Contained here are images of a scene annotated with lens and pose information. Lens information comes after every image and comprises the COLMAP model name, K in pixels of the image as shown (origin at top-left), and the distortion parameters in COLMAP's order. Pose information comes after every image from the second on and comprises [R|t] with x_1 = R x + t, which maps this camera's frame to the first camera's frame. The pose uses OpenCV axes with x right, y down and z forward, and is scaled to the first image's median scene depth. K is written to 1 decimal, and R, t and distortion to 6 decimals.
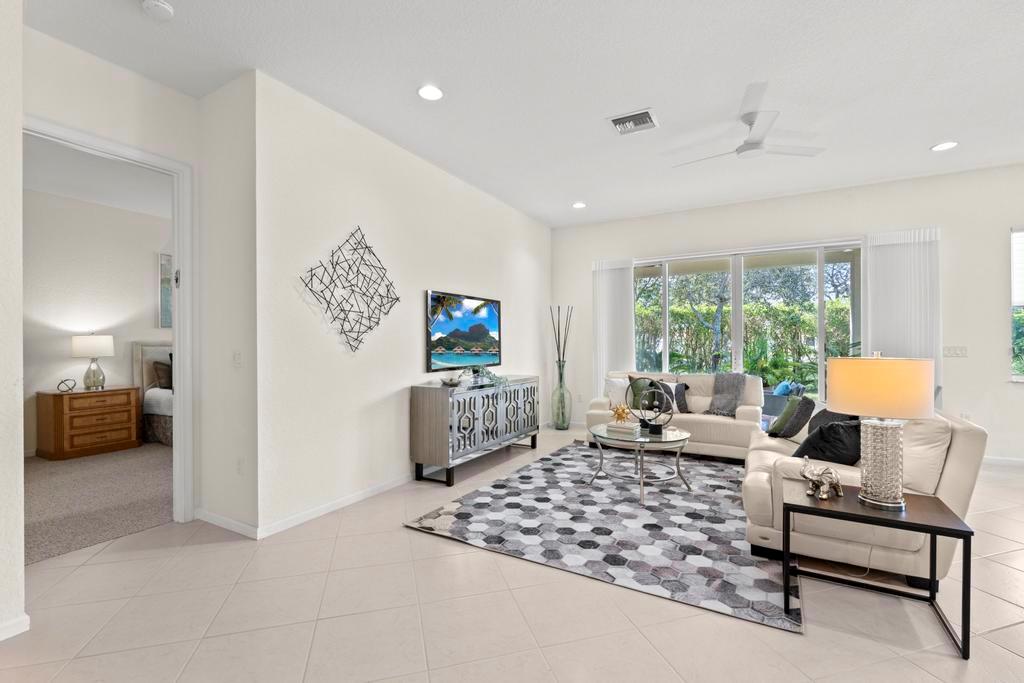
lens RADIAL K [[449.4, 0, 510.4], [0, 449.4, 341.7], [0, 0, 1]] dist [-0.000567, -0.000857]
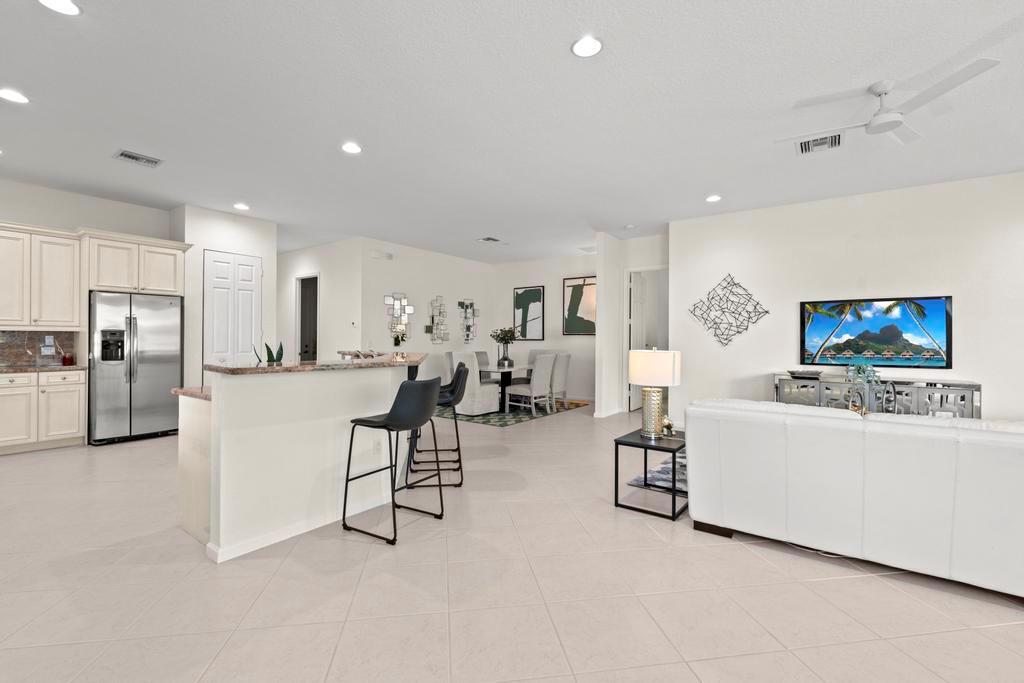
lens RADIAL K [[449.4, 0, 510.4], [0, 449.4, 341.7], [0, 0, 1]] dist [-0.000567, -0.000857]
pose [[-0.121096, 0.009067, -0.992599, 1.490389], [-0.003021, 0.999950, 0.009503, -0.009635], [0.992636, 0.004150, -0.121063, 0.383392]]
